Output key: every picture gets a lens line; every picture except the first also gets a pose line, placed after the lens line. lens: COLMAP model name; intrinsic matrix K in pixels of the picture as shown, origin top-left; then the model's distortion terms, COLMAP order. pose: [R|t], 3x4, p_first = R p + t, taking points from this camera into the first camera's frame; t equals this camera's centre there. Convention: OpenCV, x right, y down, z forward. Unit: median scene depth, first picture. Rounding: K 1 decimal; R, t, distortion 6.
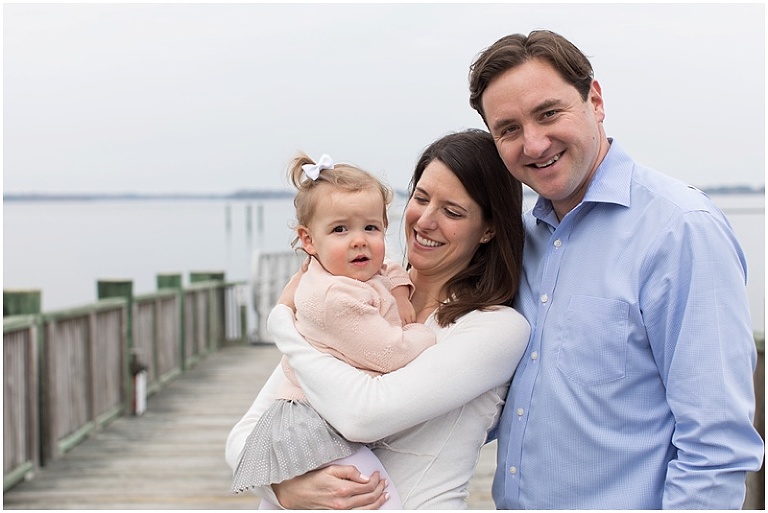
lens RADIAL K [[1124.8, 0, 384.0], [0, 1124.8, 256.5], [0, 0, 1]] dist [0.052264, 0.034300]
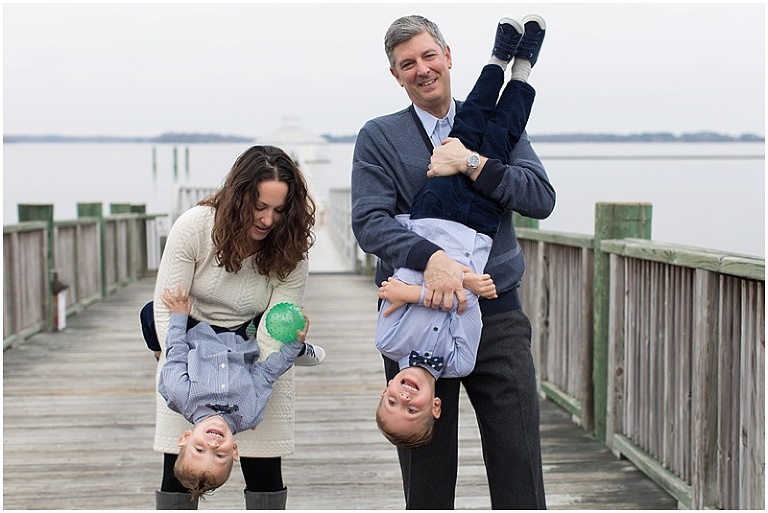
lens RADIAL K [[1138.8, 0, 402.8], [0, 1138.8, 254.1], [0, 0, 1]] dist [0.021560, -0.009640]
pose [[0.997139, 0.003986, 0.075480, 0.018012], [-0.007227, 0.999061, 0.042719, 0.016303], [-0.075239, -0.043142, 0.996232, -0.069794]]
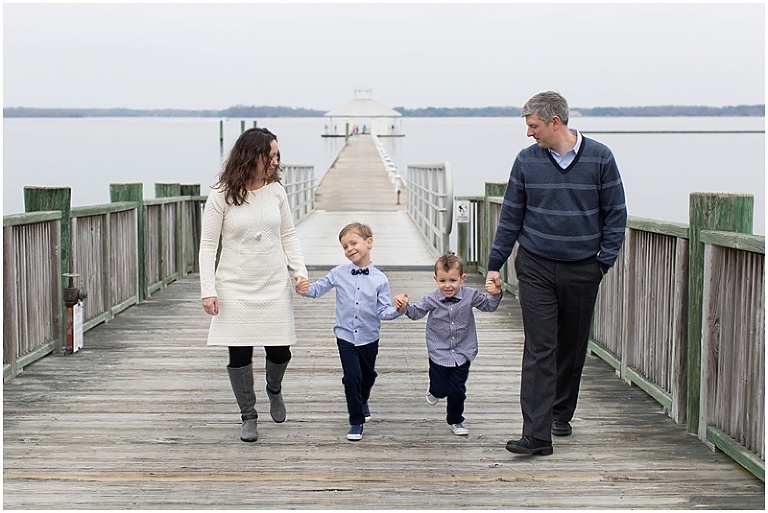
lens RADIAL K [[1149.1, 0, 379.5], [0, 1149.1, 245.2], [0, 0, 1]] dist [0.021171, -0.043730]
pose [[0.999922, 0.011306, -0.005309, 0.004494], [-0.010986, 0.998322, 0.056846, 0.010537], [0.005943, -0.056784, 0.998369, 0.141738]]
